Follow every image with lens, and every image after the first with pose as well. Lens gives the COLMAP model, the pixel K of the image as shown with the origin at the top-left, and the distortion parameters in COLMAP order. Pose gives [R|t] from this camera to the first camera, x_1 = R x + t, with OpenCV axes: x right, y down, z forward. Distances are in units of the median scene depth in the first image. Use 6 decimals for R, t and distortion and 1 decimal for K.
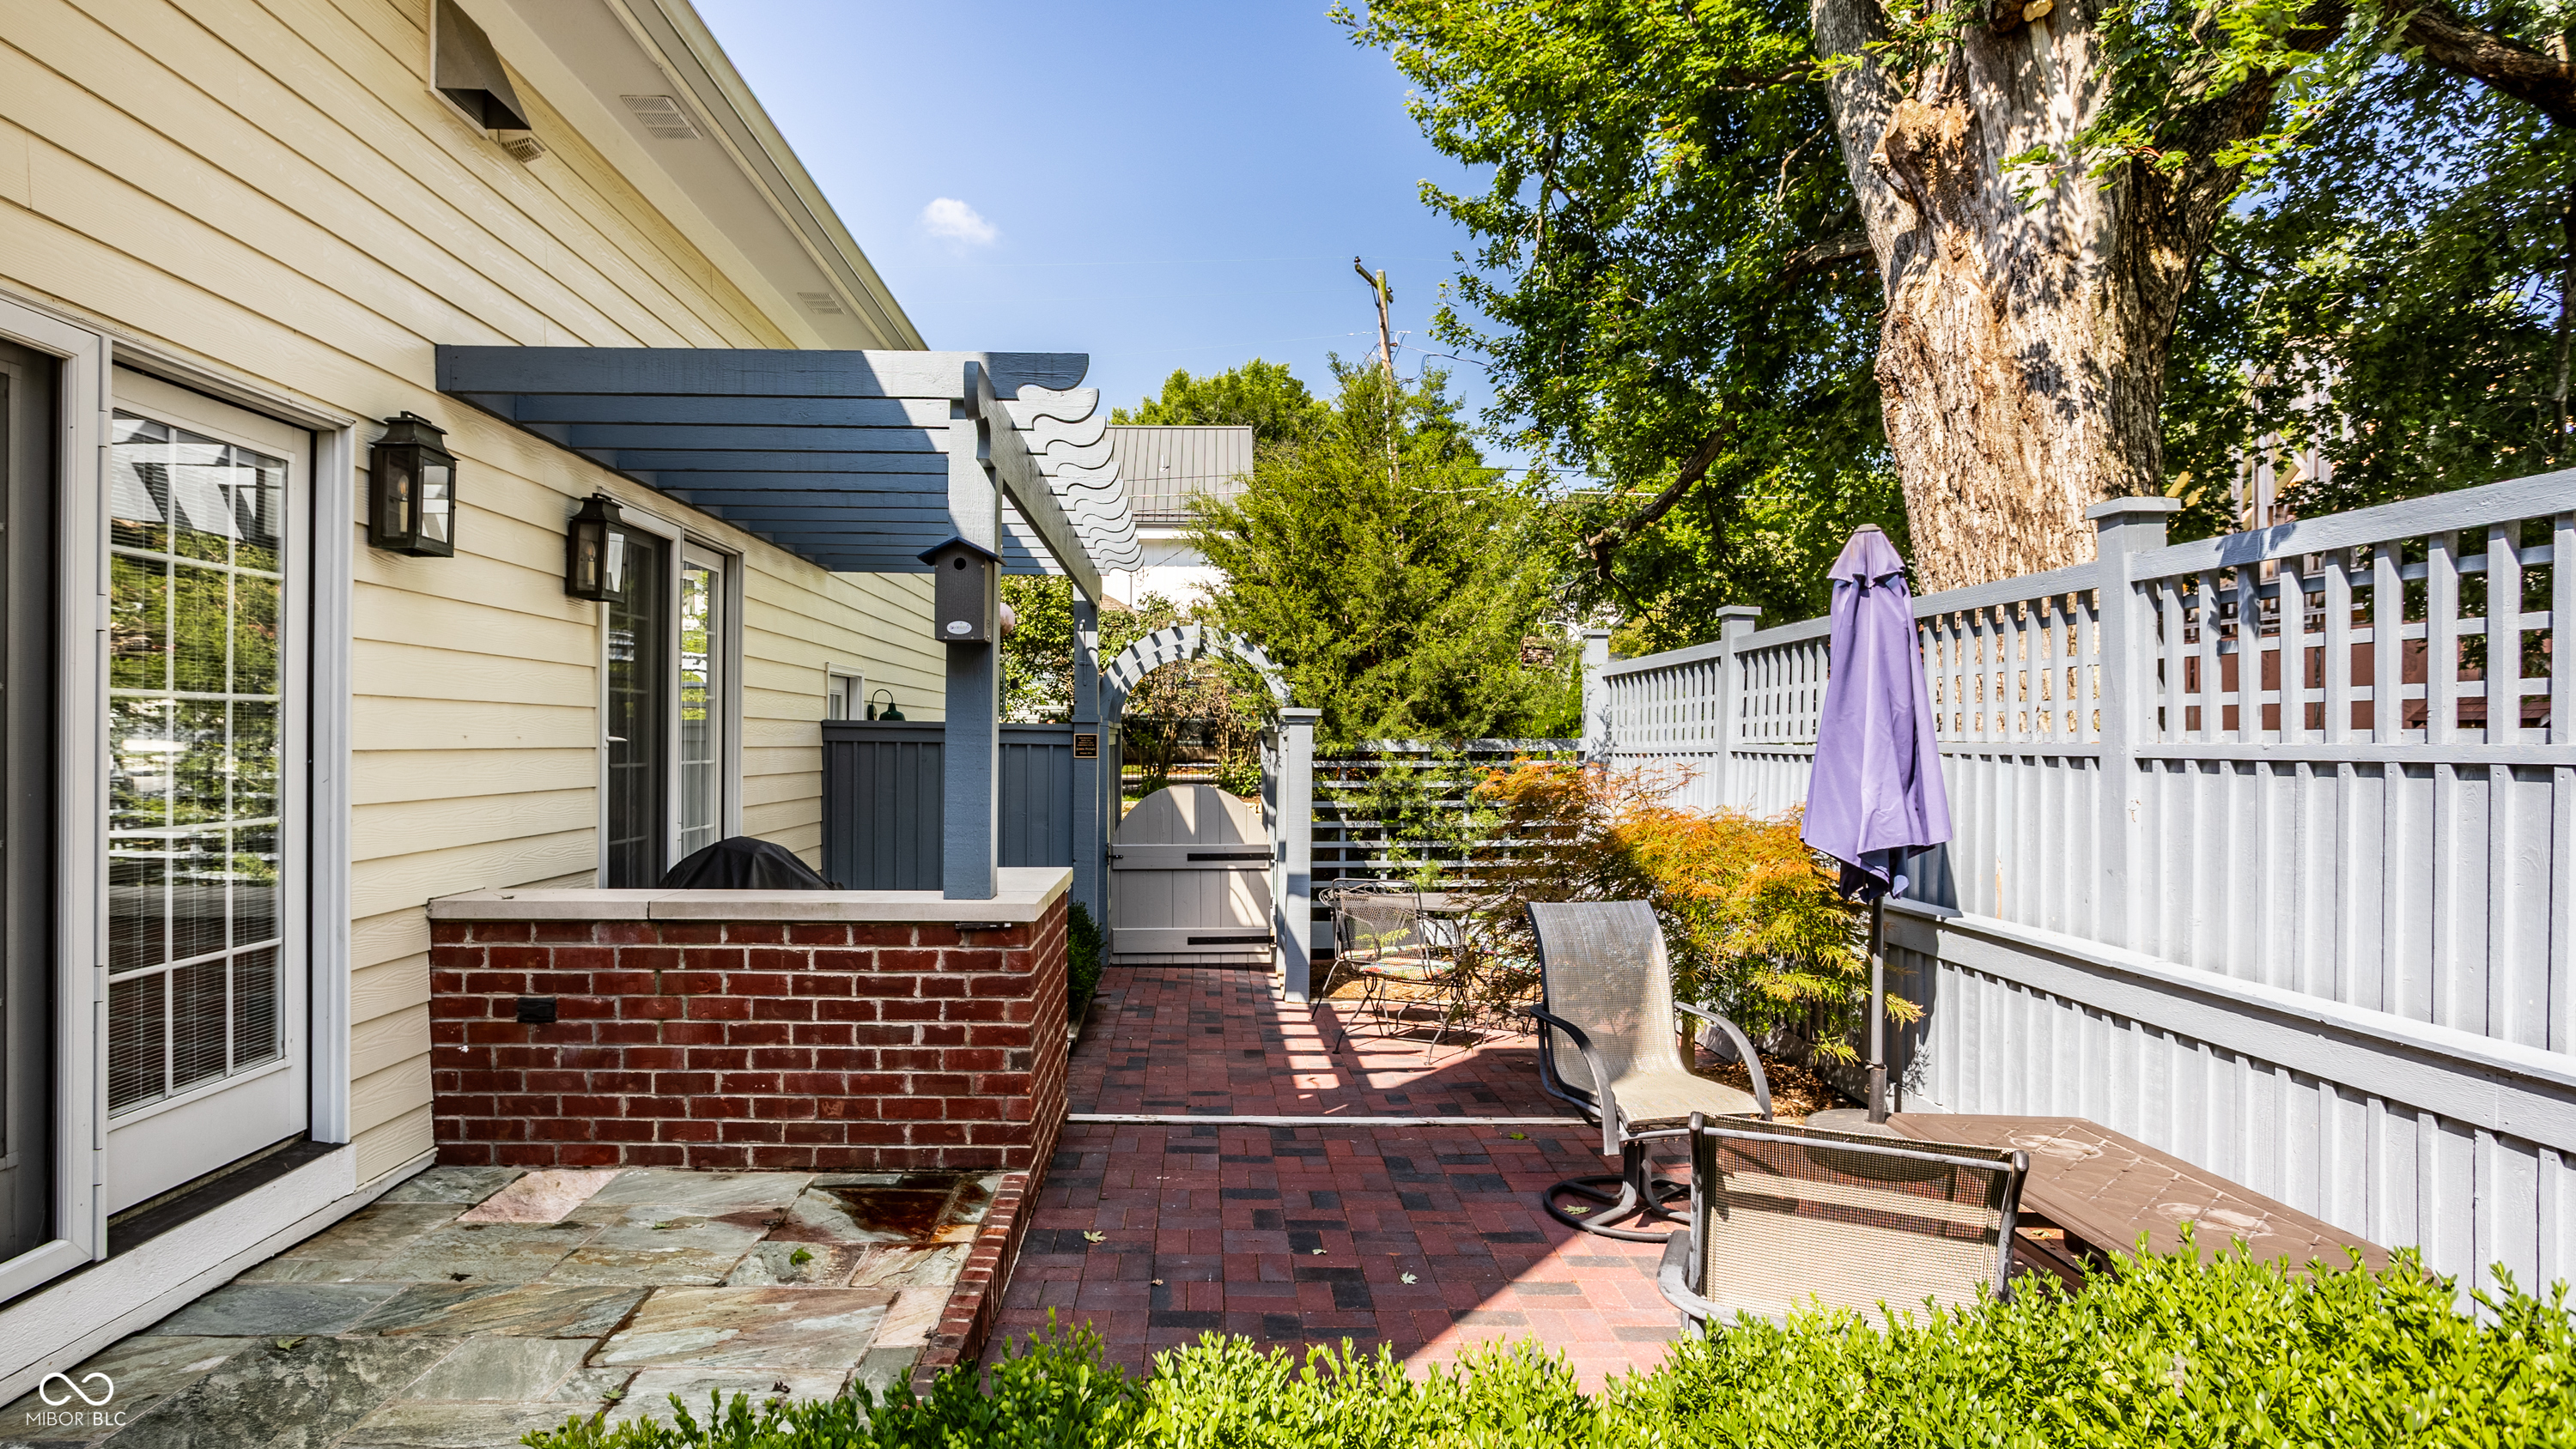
lens RADIAL K [[1376.9, 0, 1270.2], [0, 1376.9, 738.7], [0, 0, 1]] dist [-0.029134, 0.009310]
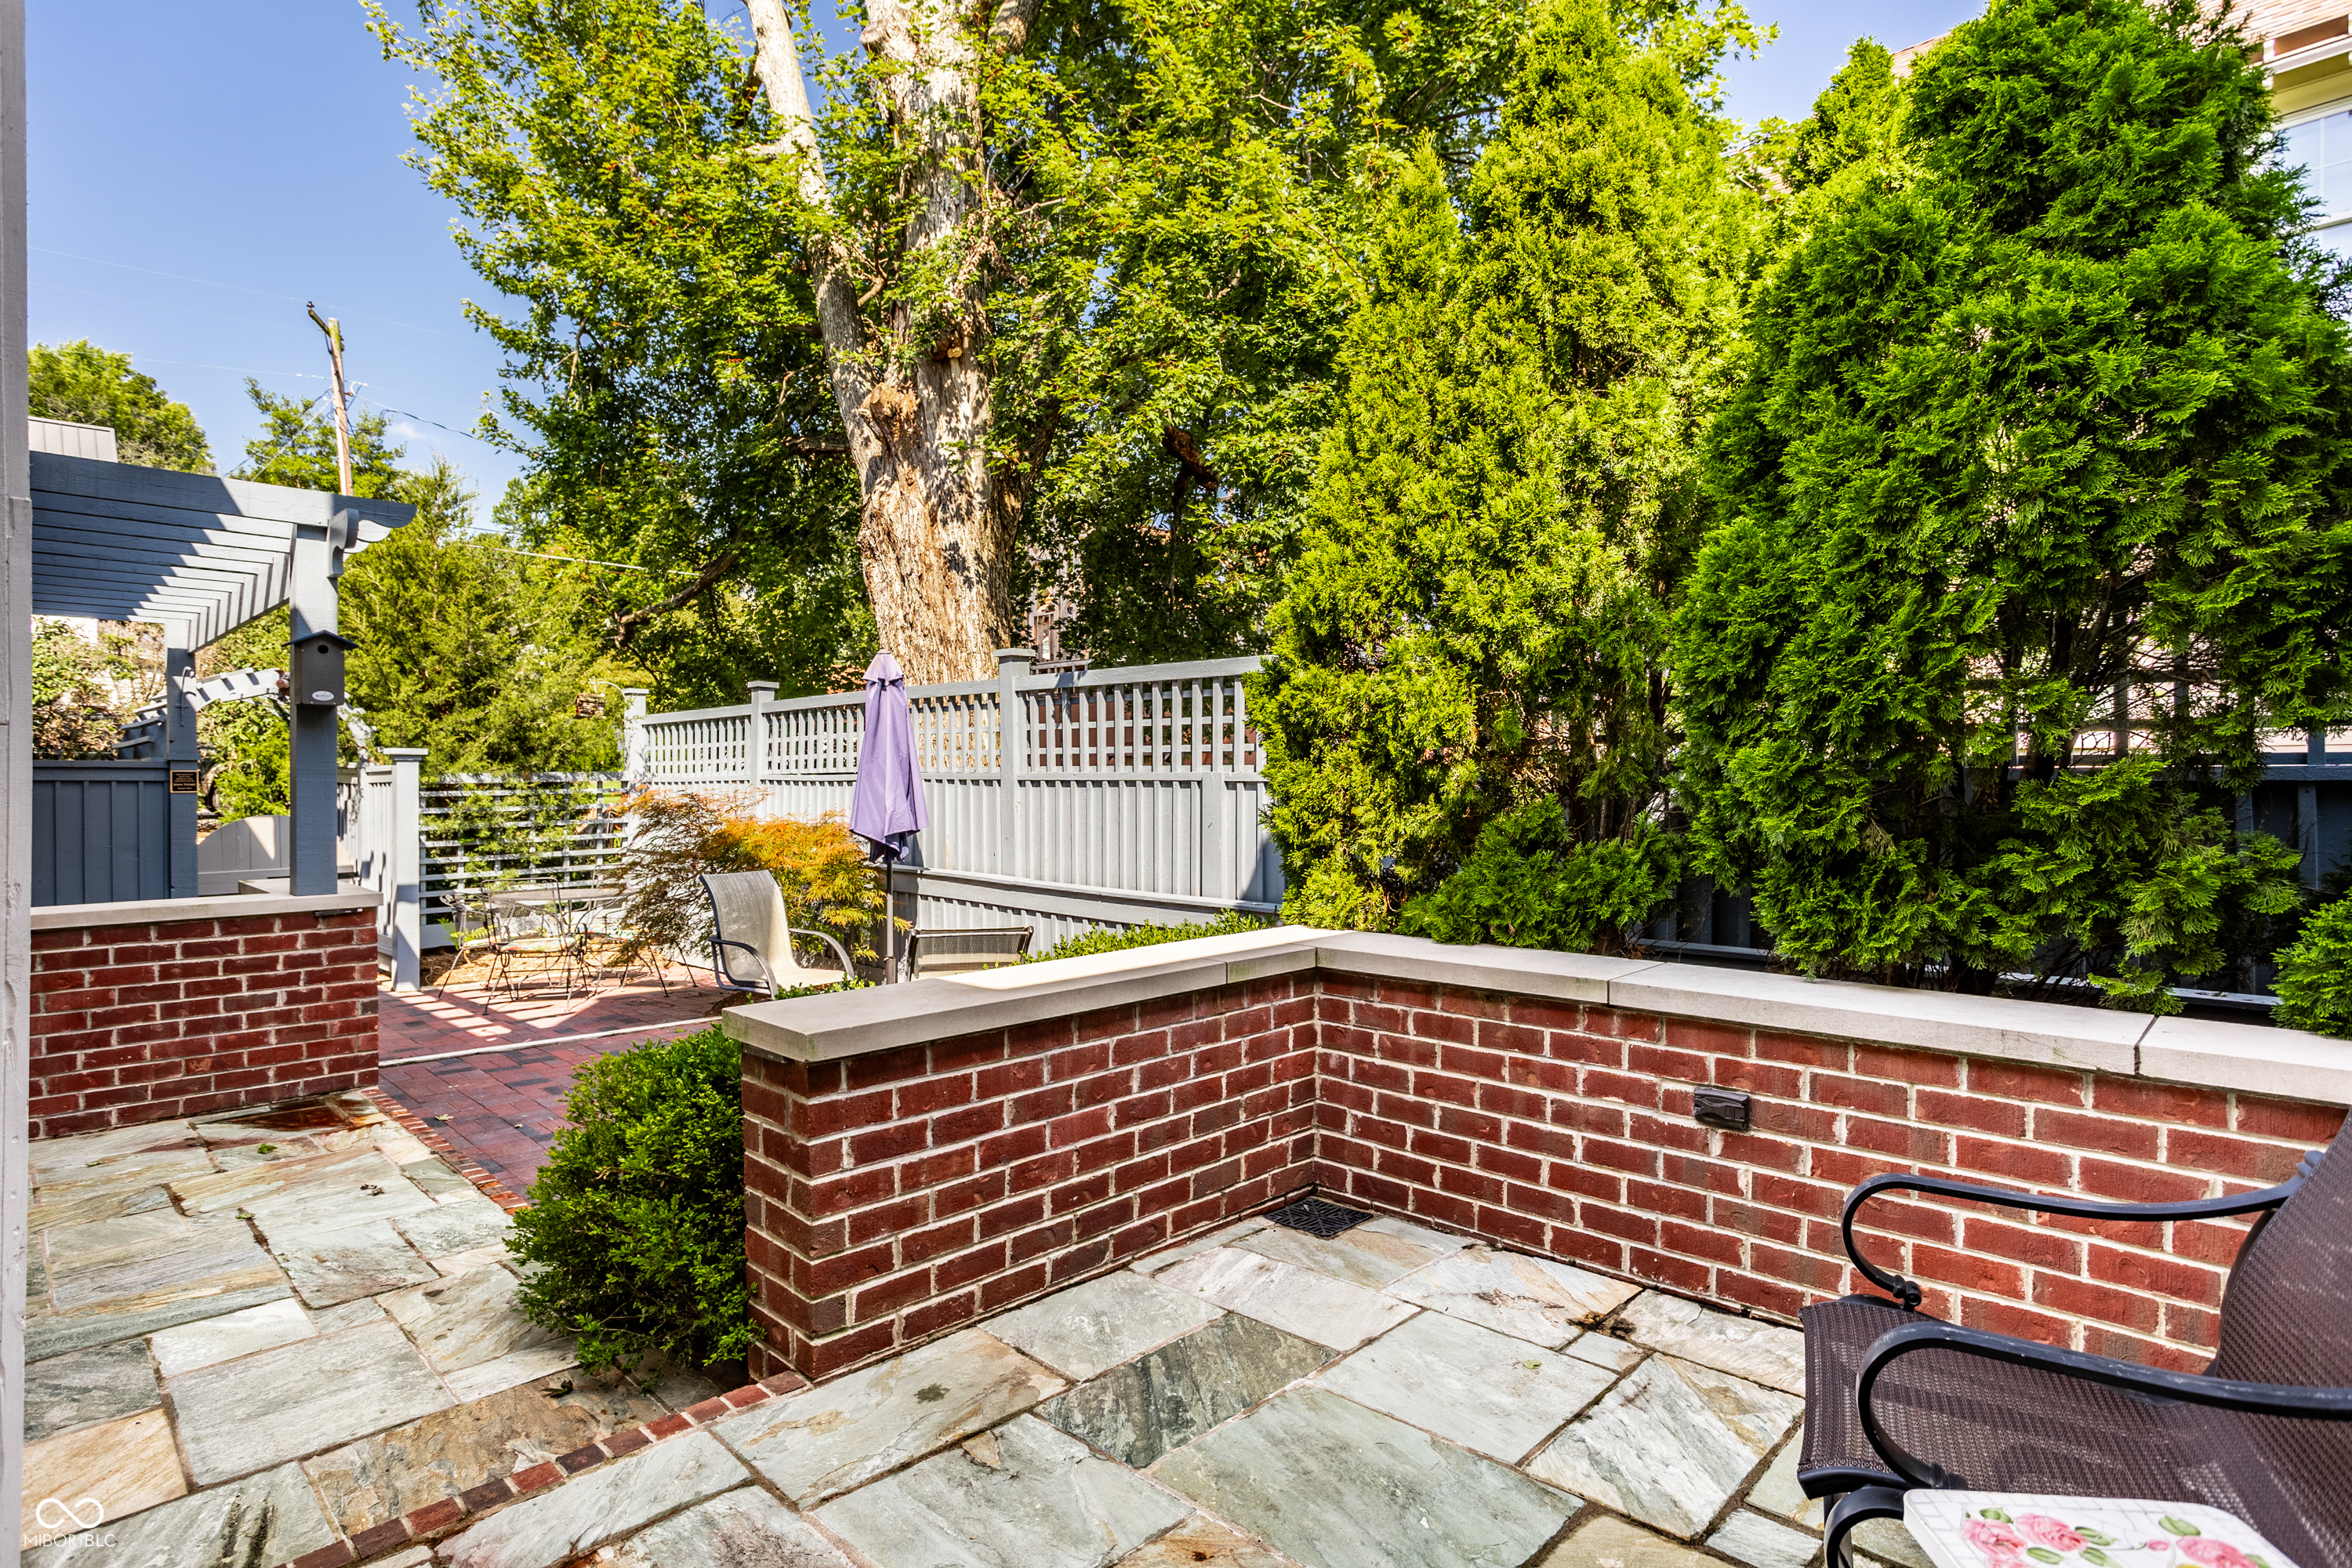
lens RADIAL K [[1170.2, 0, 1180.5], [0, 1170.2, 779.3], [0, 0, 1]] dist [0.000698, -0.000059]
pose [[0.718503, -0.011932, 0.695421, -0.271161], [0.005400, 0.999918, 0.011577, -0.003923], [-0.695503, -0.004563, 0.718509, -0.276988]]
